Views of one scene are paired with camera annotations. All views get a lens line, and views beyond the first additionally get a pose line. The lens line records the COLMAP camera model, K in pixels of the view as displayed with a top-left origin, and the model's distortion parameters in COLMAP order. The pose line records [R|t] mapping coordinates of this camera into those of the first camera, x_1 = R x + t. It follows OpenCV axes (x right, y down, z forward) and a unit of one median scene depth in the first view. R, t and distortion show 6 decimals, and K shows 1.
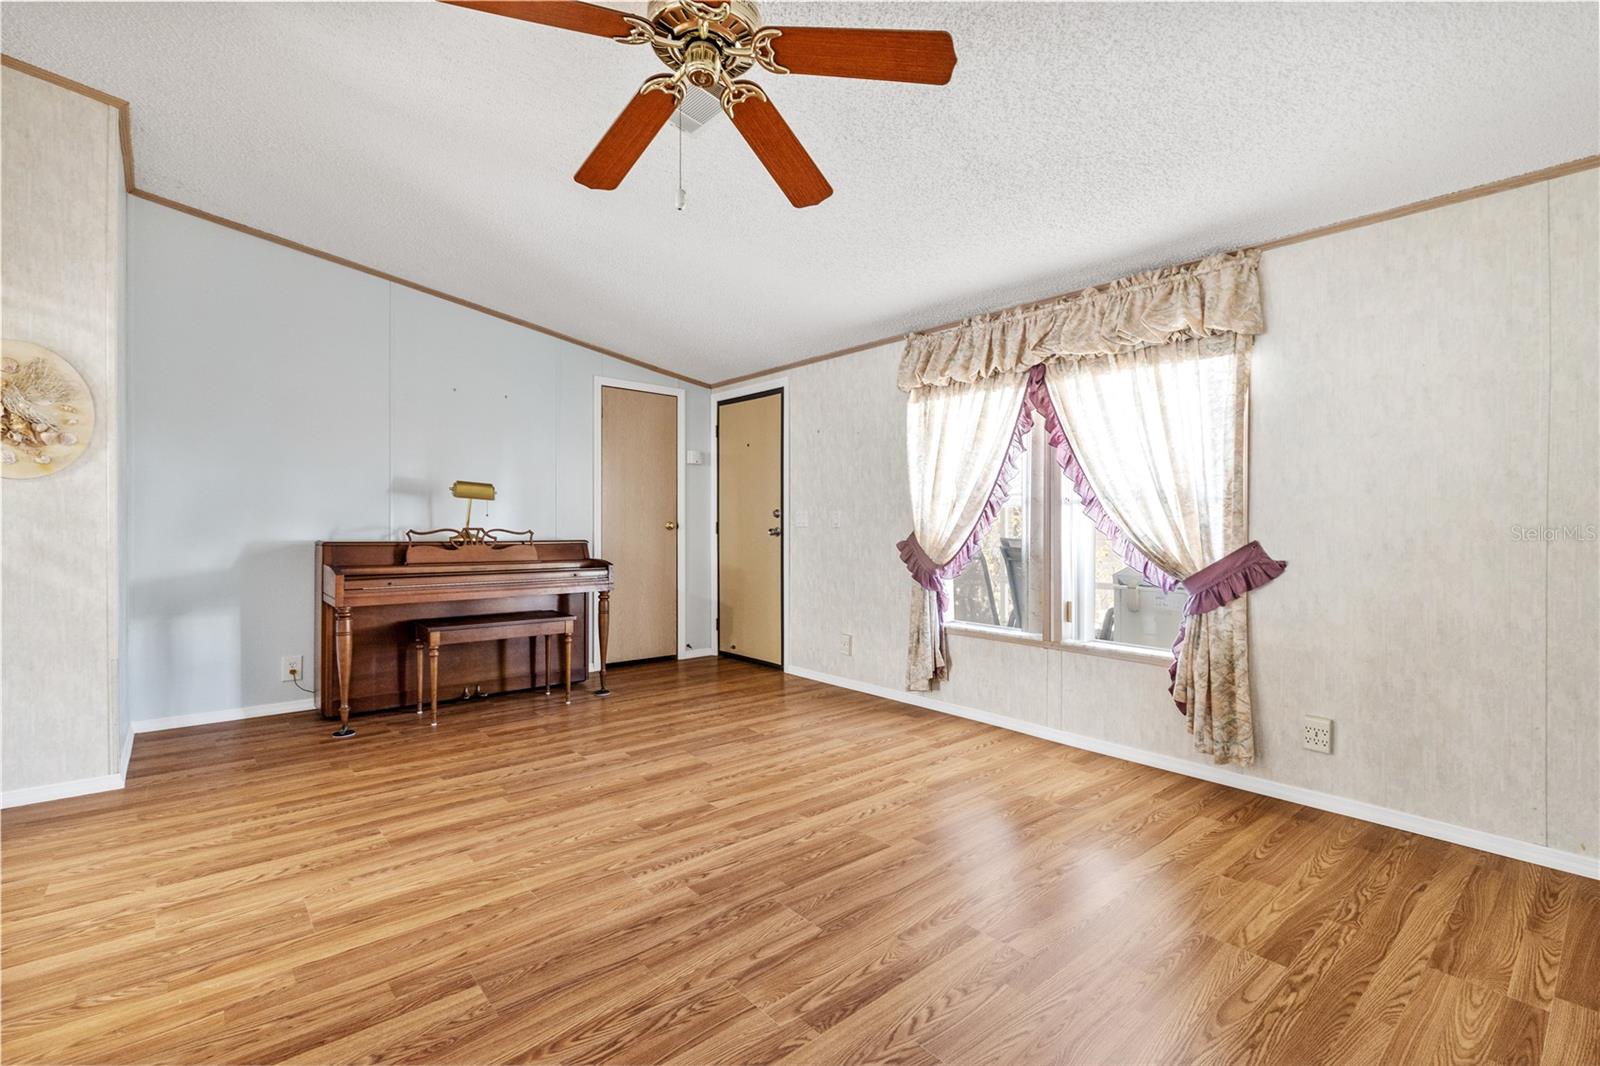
lens RADIAL K [[723.4, 0, 797.9], [0, 723.4, 519.3], [0, 0, 1]] dist [0.010093, -0.001191]
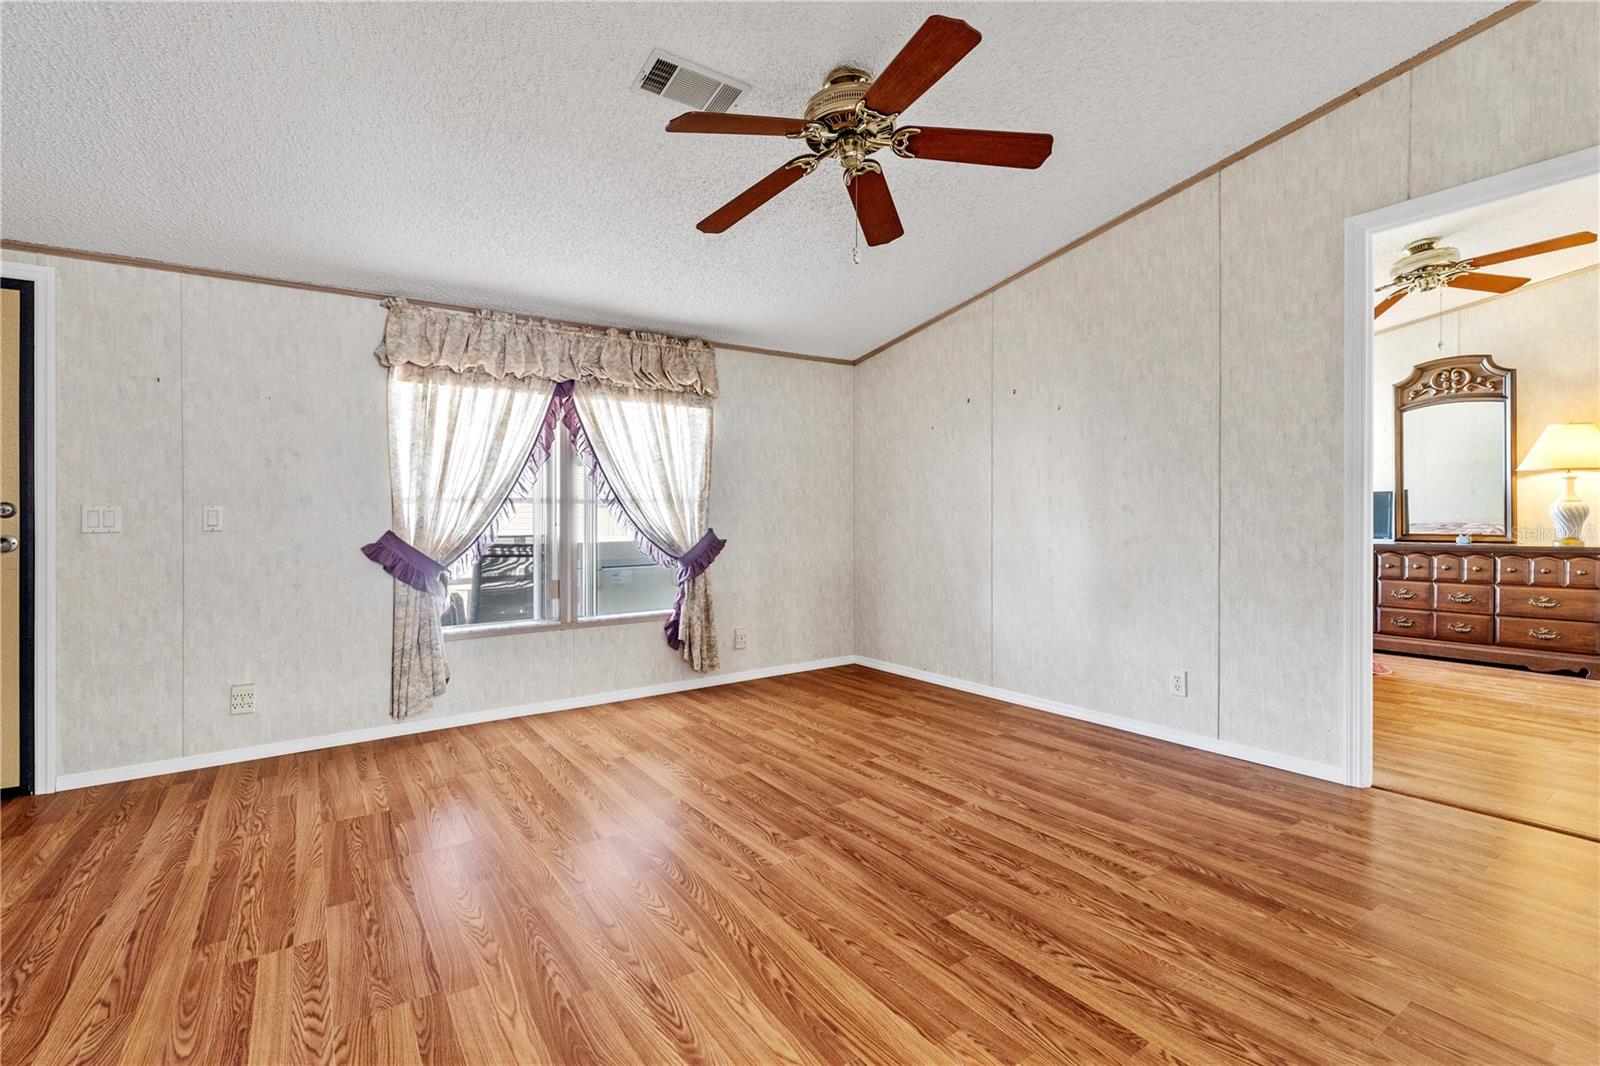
lens RADIAL K [[723.4, 0, 799.7], [0, 723.4, 527.6], [0, 0, 1]] dist [0.010093, -0.001191]
pose [[0.105077, -0.020078, 0.994261, -0.941666], [0.008907, 0.999775, 0.019248, -0.000393], [-0.994424, 0.006834, 0.105232, 0.651760]]
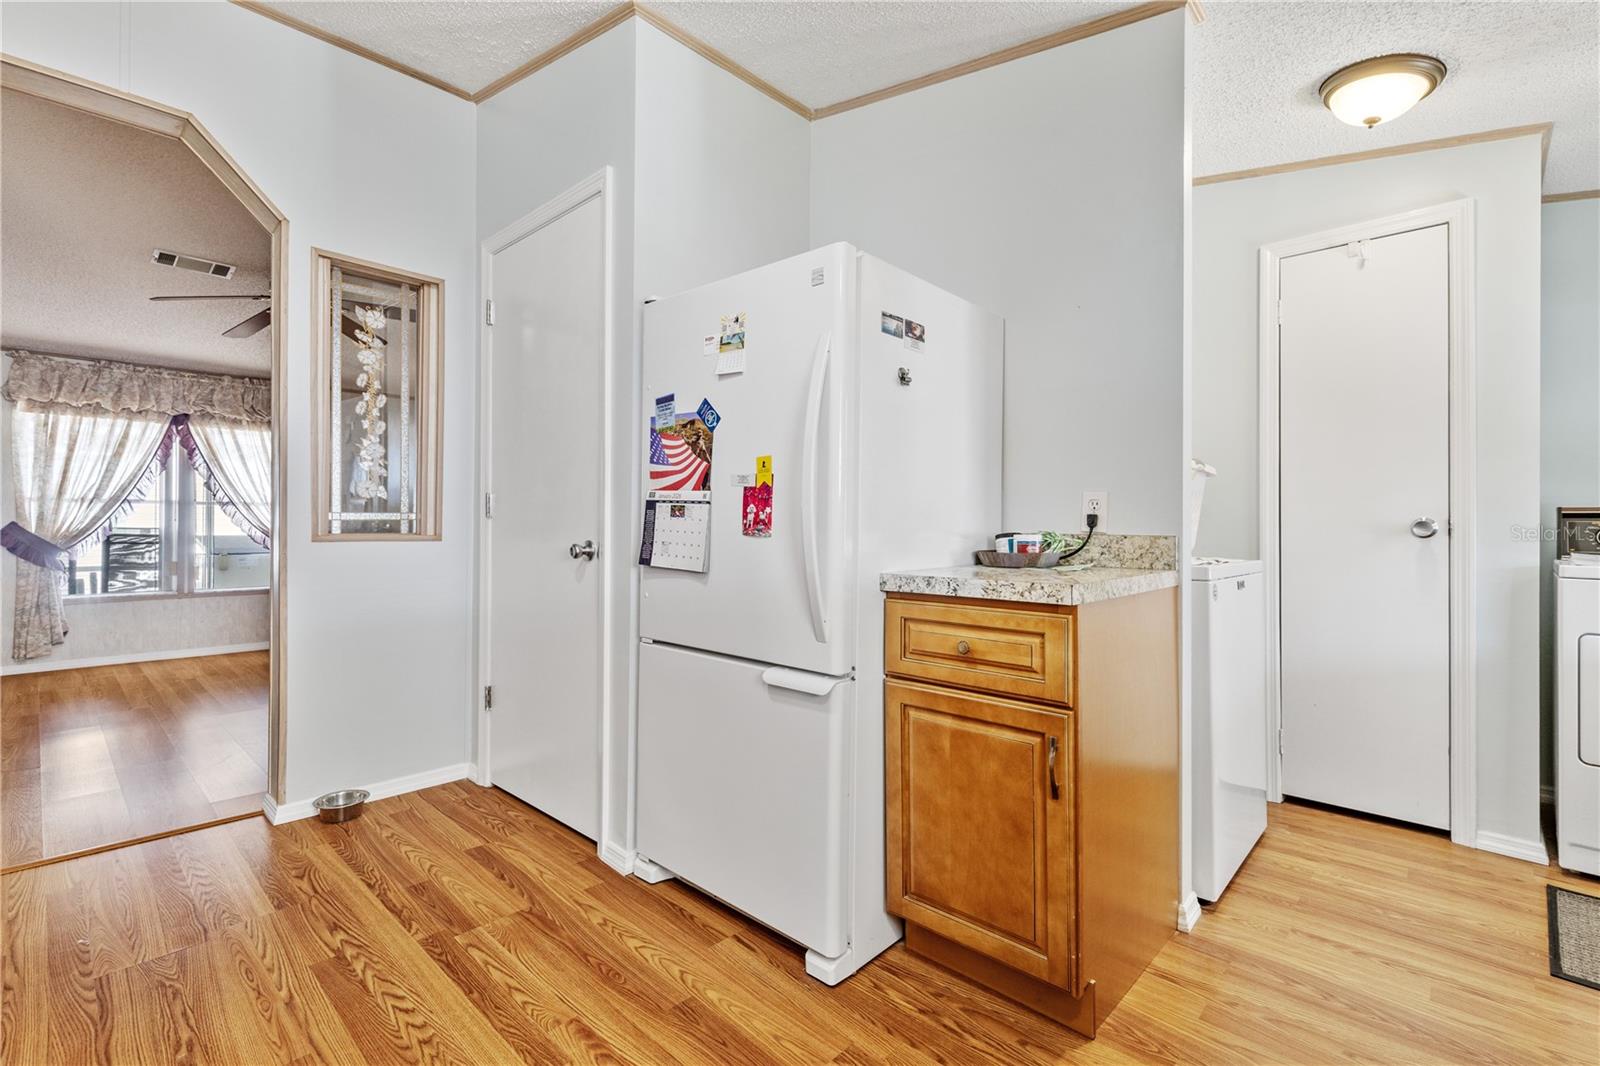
lens RADIAL K [[723.4, 0, 797.7], [0, 723.4, 539.3], [0, 0, 1]] dist [0.010093, -0.001191]
pose [[-0.101474, -0.031631, 0.994335, -1.659659], [-0.014192, 0.999439, 0.030345, -0.014126], [-0.994737, -0.011032, -0.101866, -0.167114]]
